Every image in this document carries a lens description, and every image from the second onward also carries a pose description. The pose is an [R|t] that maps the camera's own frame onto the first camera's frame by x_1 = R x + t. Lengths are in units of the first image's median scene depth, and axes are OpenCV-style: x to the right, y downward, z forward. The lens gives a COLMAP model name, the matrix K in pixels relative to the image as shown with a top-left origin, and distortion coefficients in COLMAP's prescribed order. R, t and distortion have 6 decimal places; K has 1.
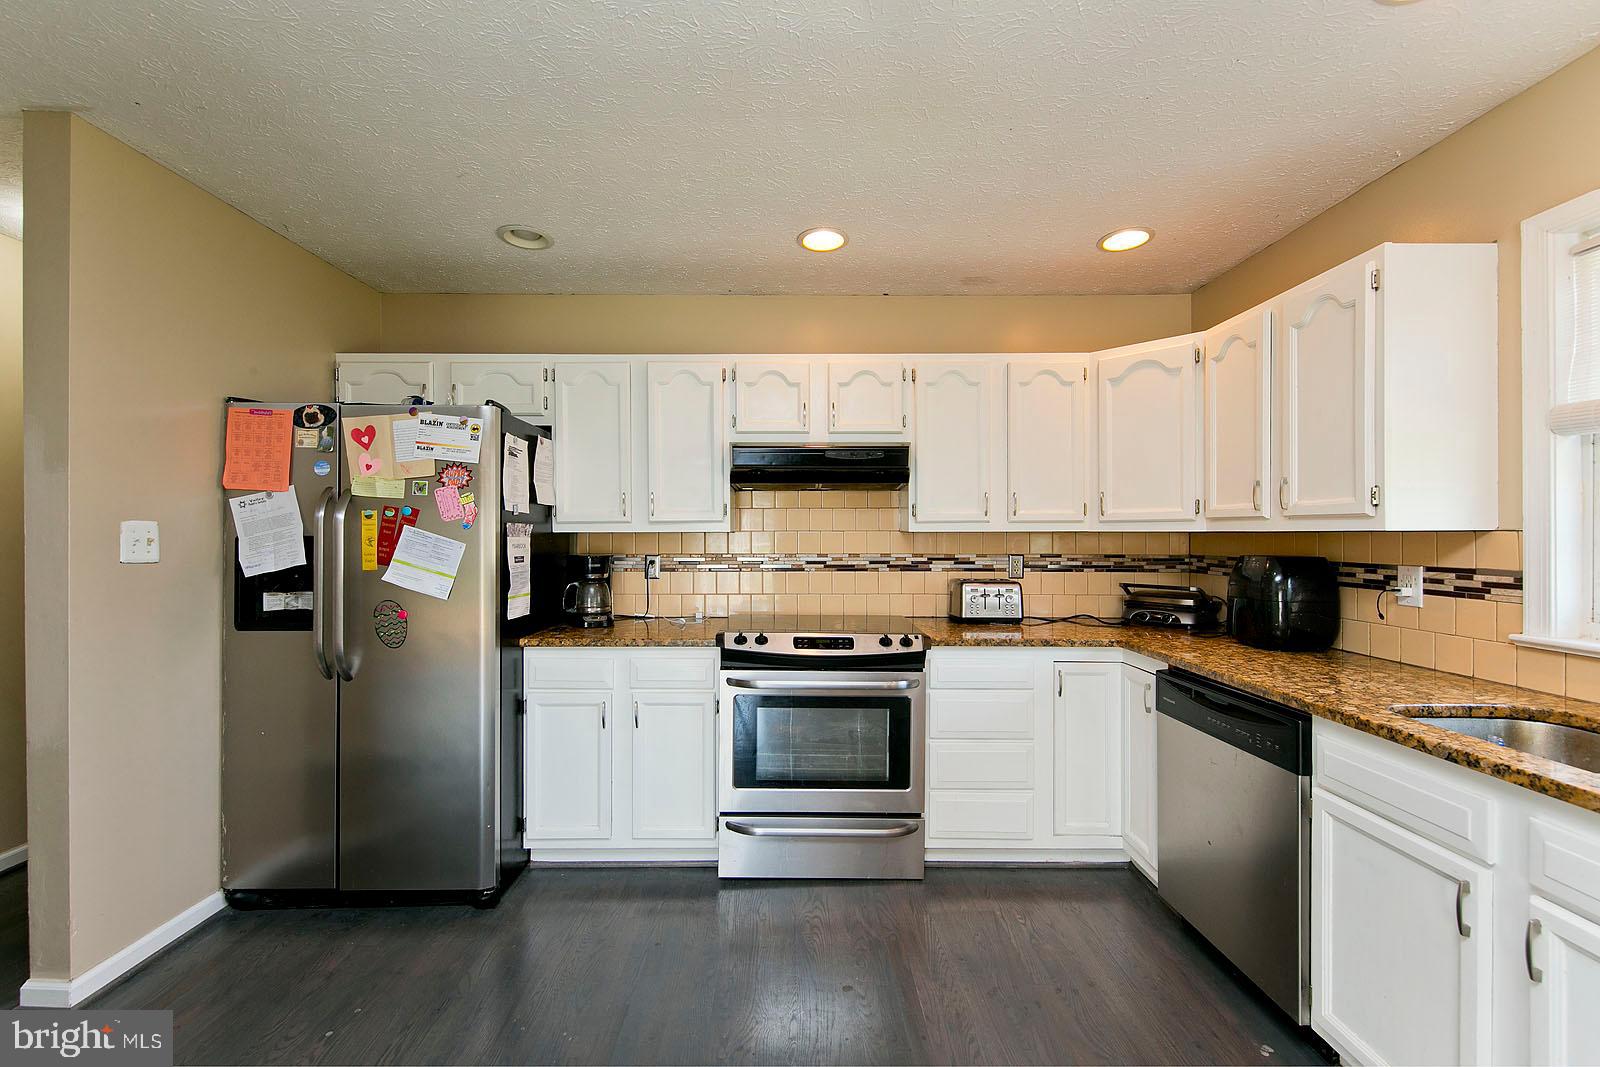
lens RADIAL K [[668.3, 0, 803.3], [0, 668.3, 532.1], [0, 0, 1]] dist [0.011925, -0.005964]
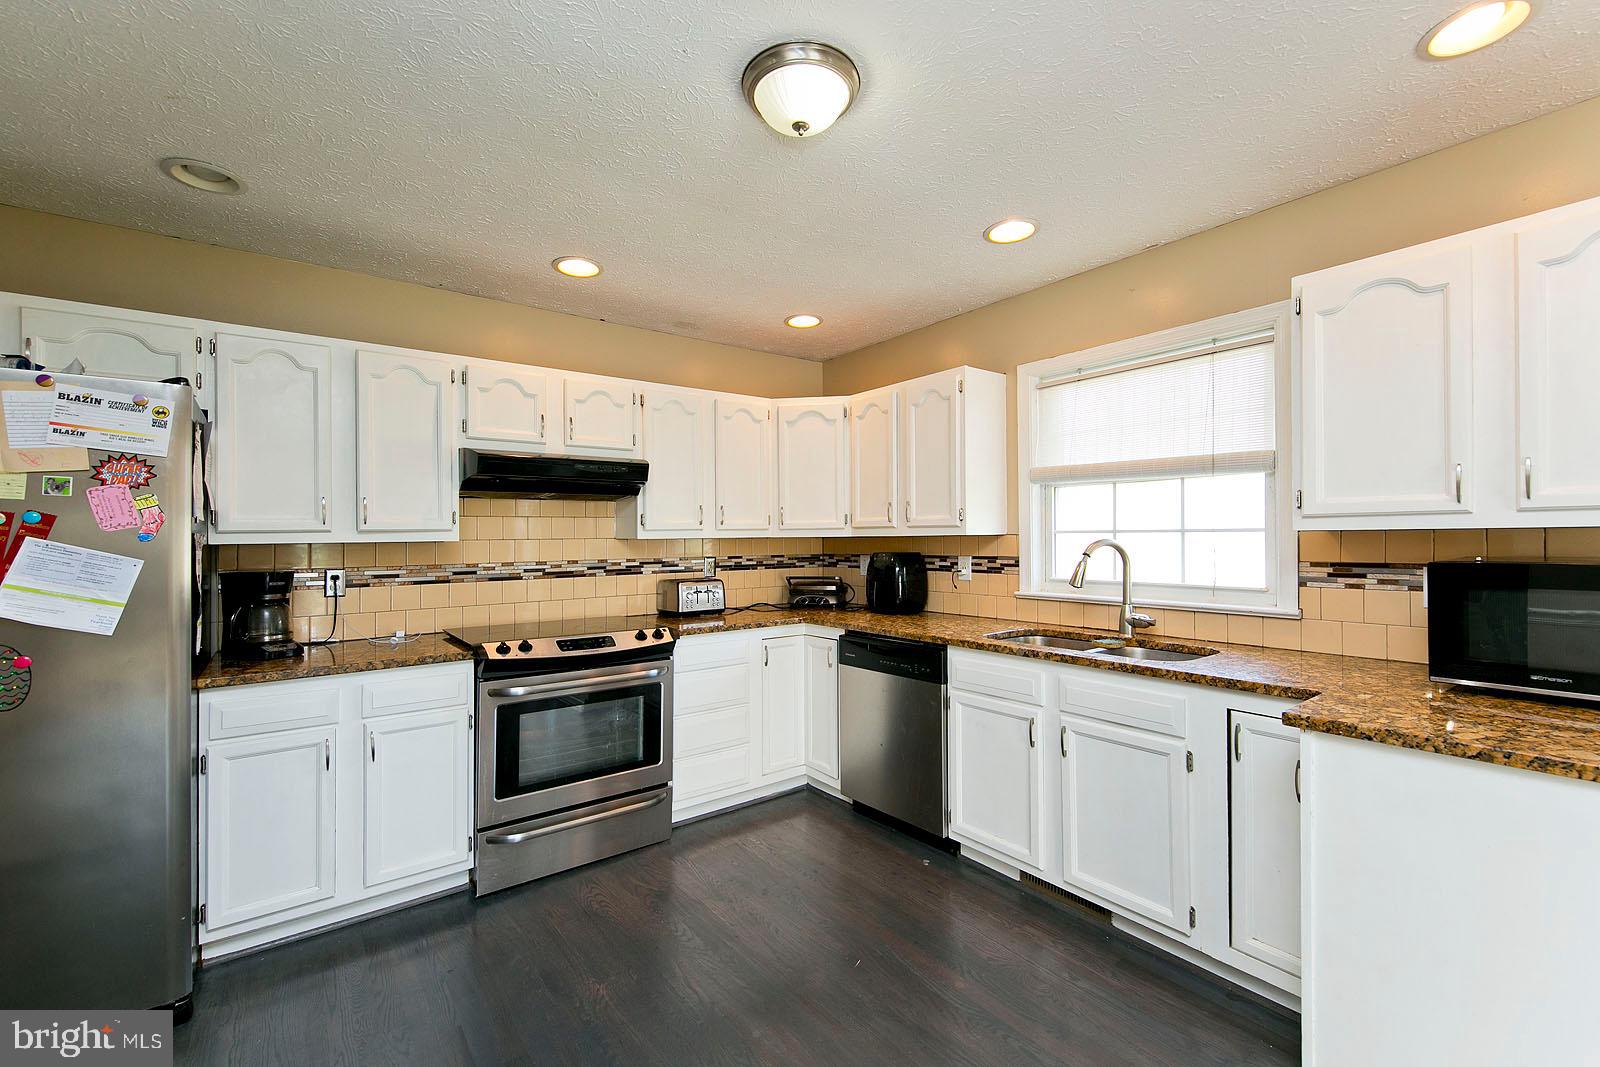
lens RADIAL K [[668.3, 0, 805.0], [0, 668.3, 529.5], [0, 0, 1]] dist [0.011925, -0.005964]
pose [[0.798533, -0.001936, 0.601948, -0.329732], [0.010159, 0.999896, -0.010261, -0.002222], [-0.601866, 0.014309, 0.798469, -0.069225]]
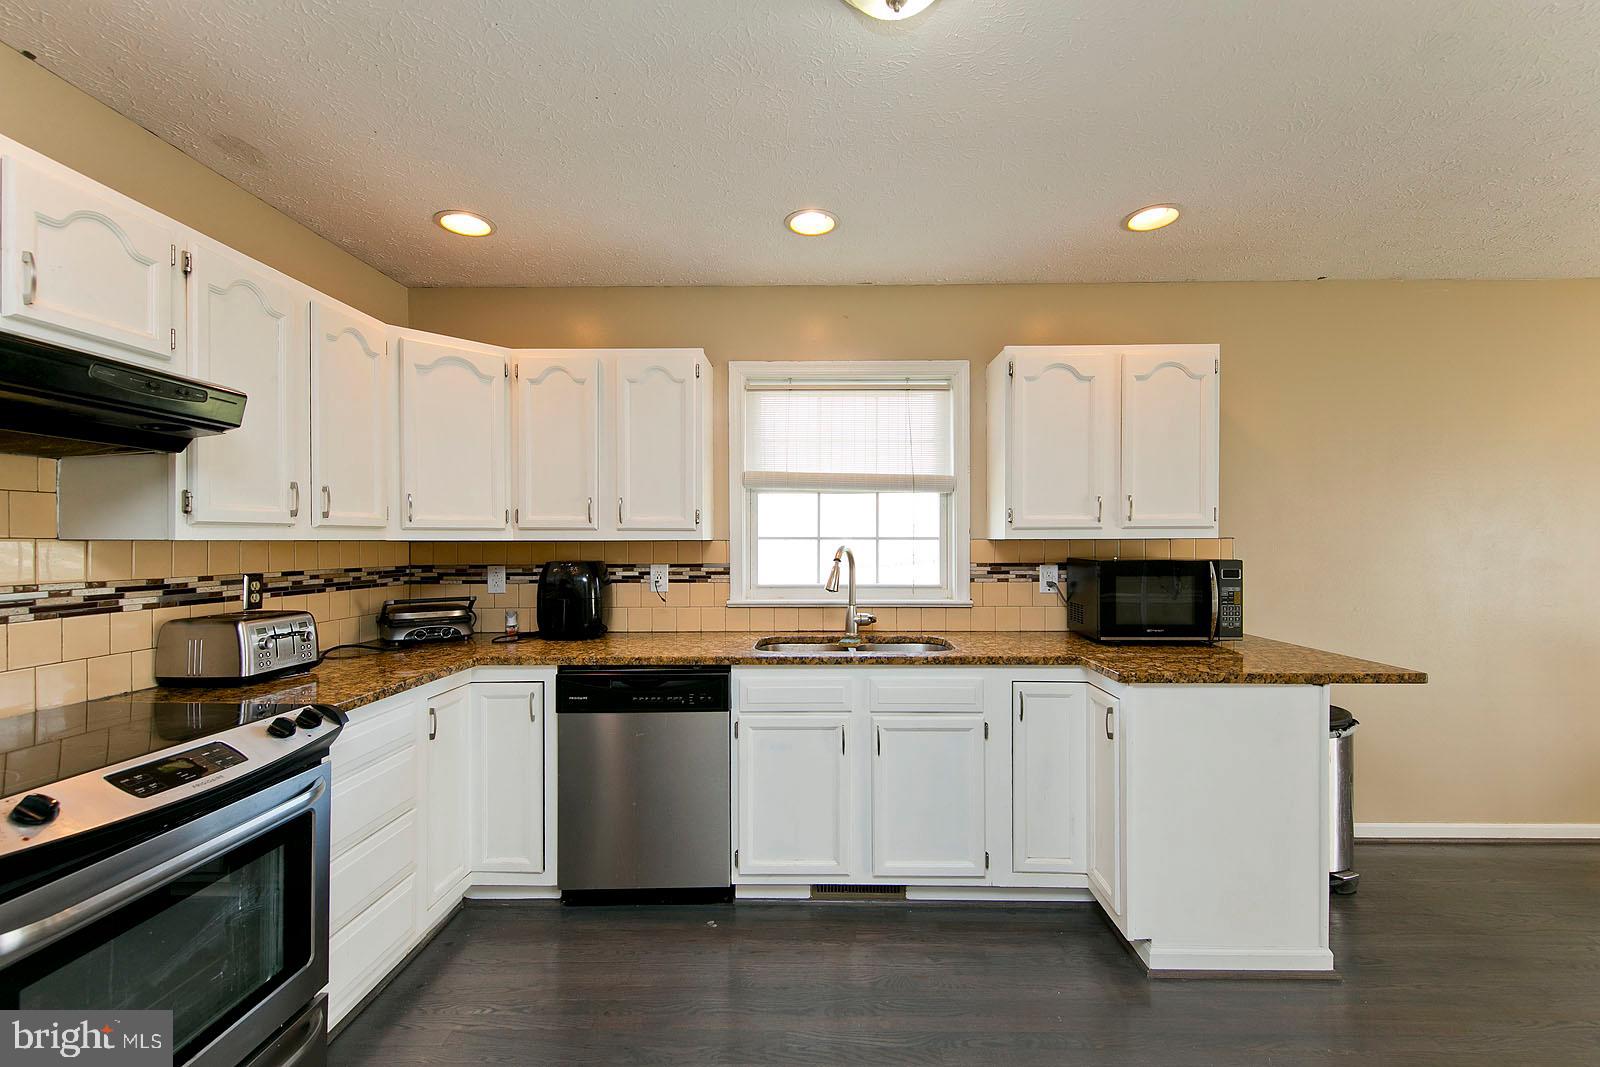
lens RADIAL K [[668.3, 0, 799.4], [0, 668.3, 546.8], [0, 0, 1]] dist [0.011925, -0.005964]
pose [[0.027139, -0.007579, 0.999603, -0.439207], [0.000704, 0.999971, 0.007562, 0.001101], [-0.999631, 0.000498, 0.027143, 0.526920]]
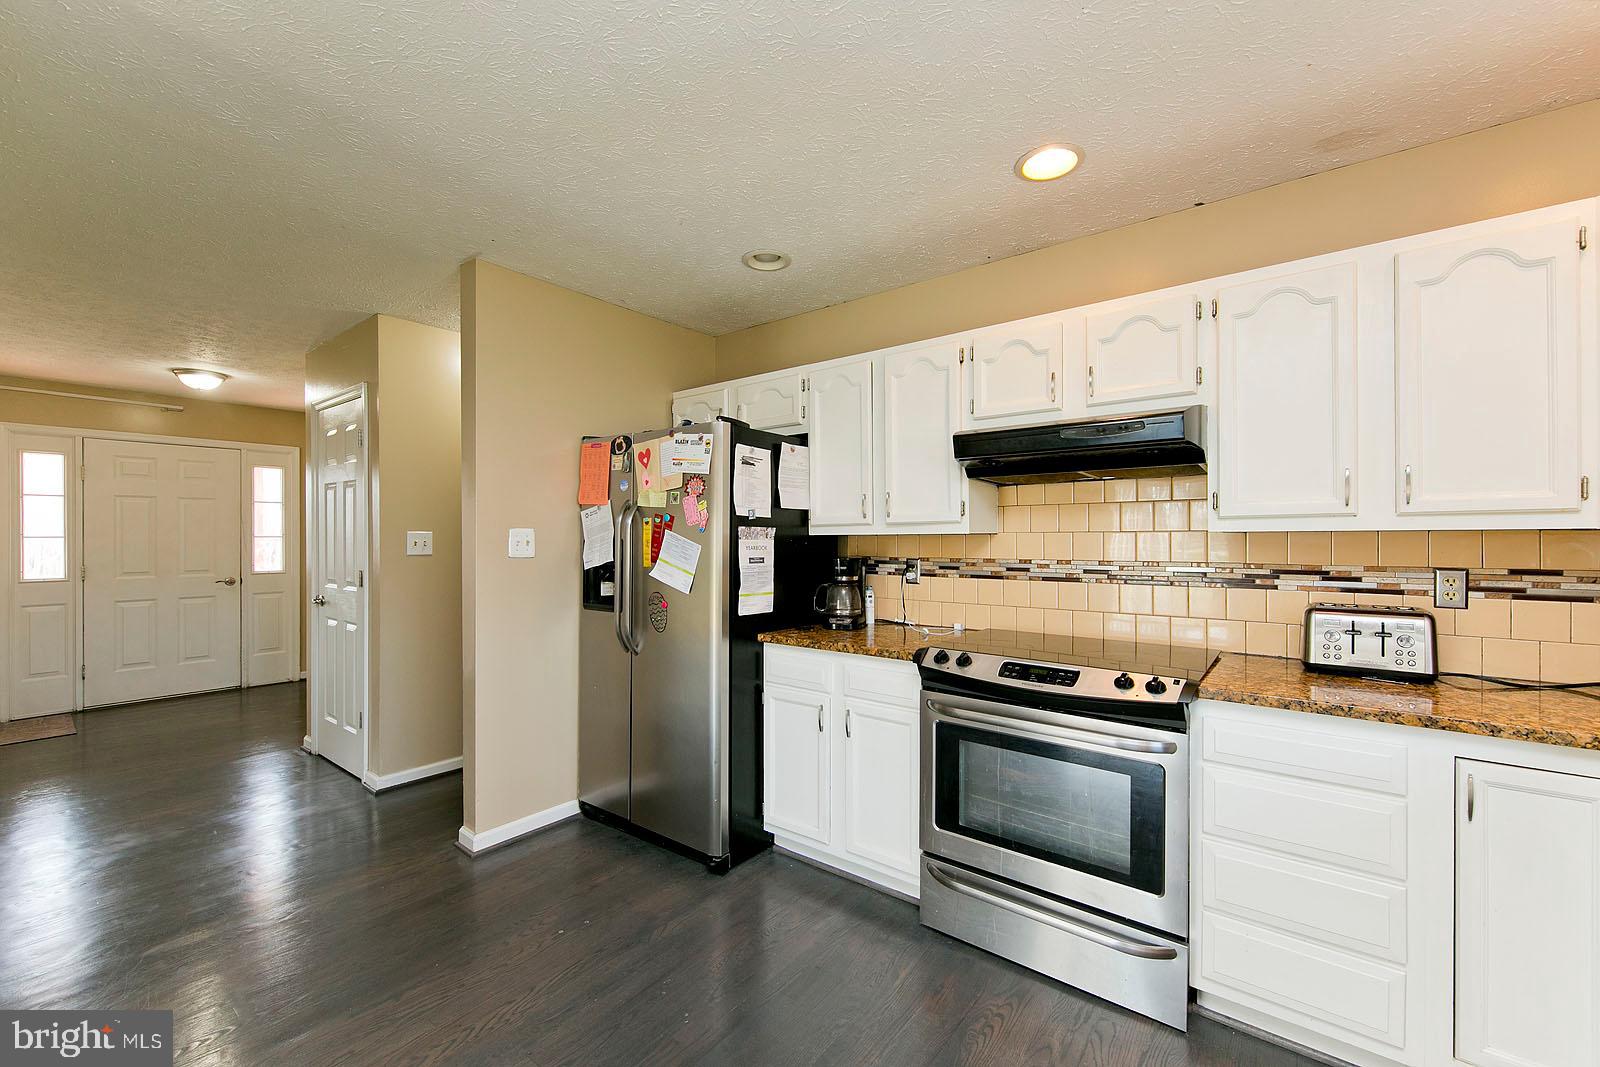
lens RADIAL K [[668.3, 0, 796.2], [0, 668.3, 534.7], [0, 0, 1]] dist [0.011925, -0.005964]
pose [[0.776903, -0.004888, -0.629601, 0.300967], [0.004790, 0.999987, -0.001853, 0.001826], [0.629602, -0.001576, 0.776916, 0.202238]]
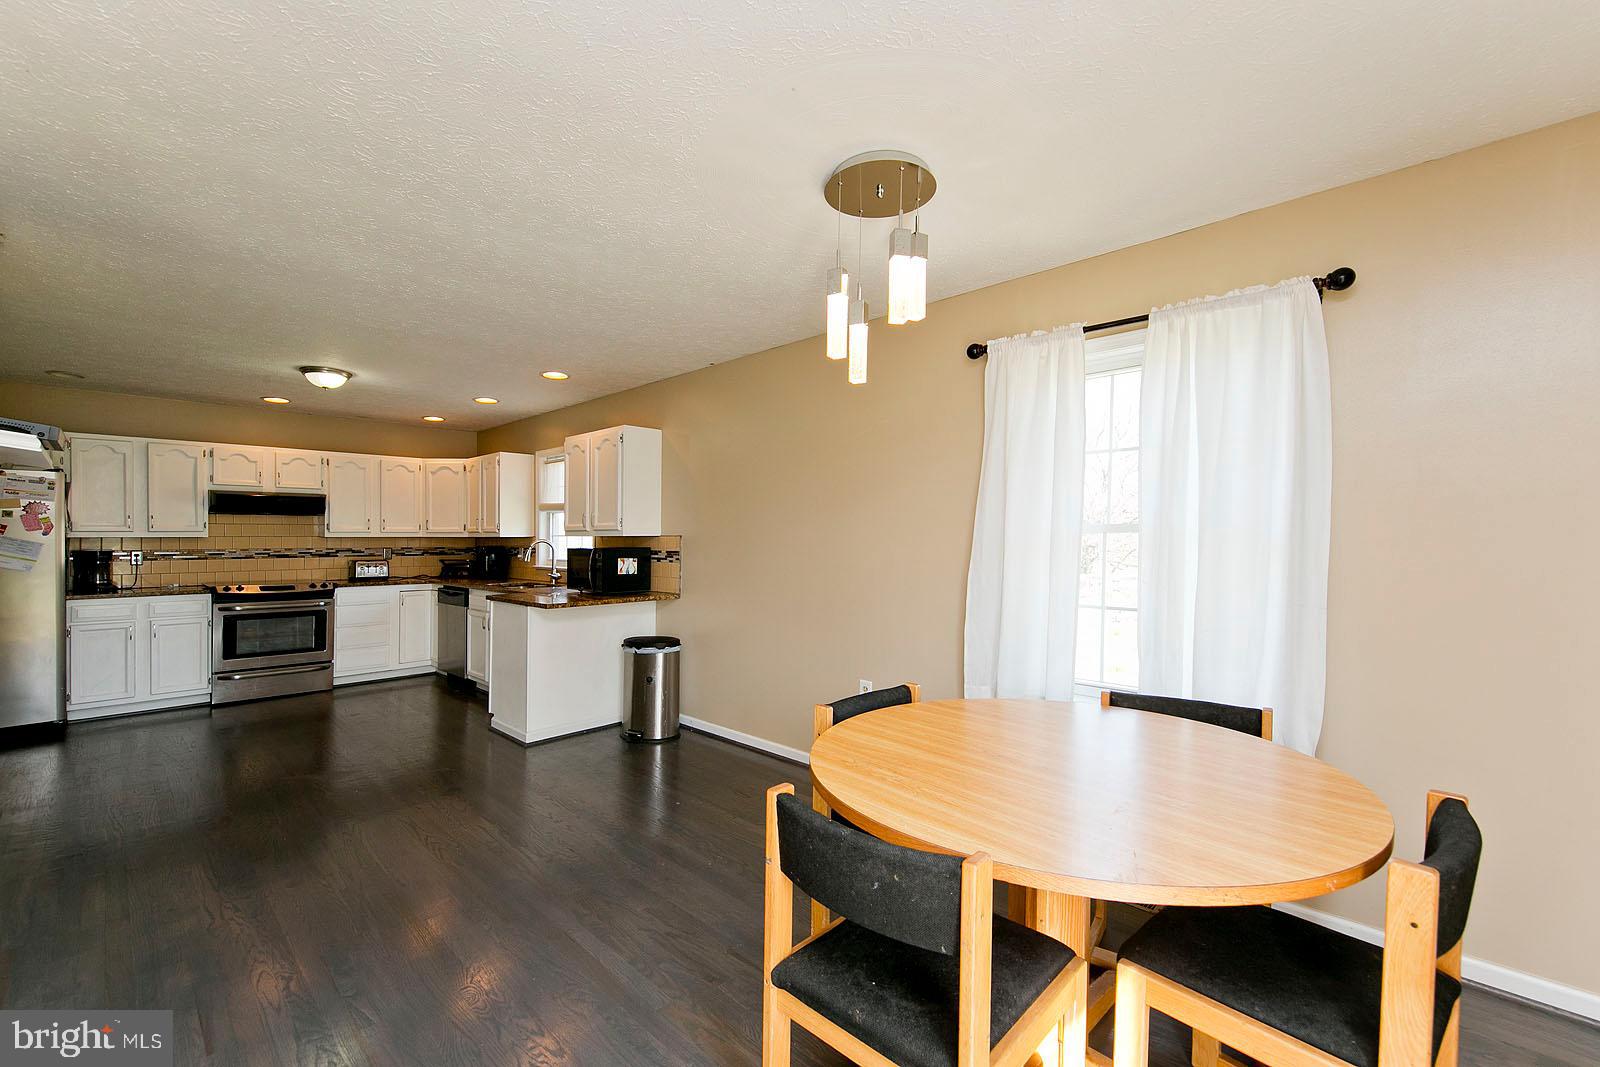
lens RADIAL K [[668.3, 0, 811.2], [0, 668.3, 540.0], [0, 0, 1]] dist [0.011925, -0.005964]
pose [[0.695919, -0.002824, 0.718115, -0.325128], [0.001572, 0.999996, 0.002409, 0.007169], [-0.718118, -0.000548, 0.695921, -1.732868]]
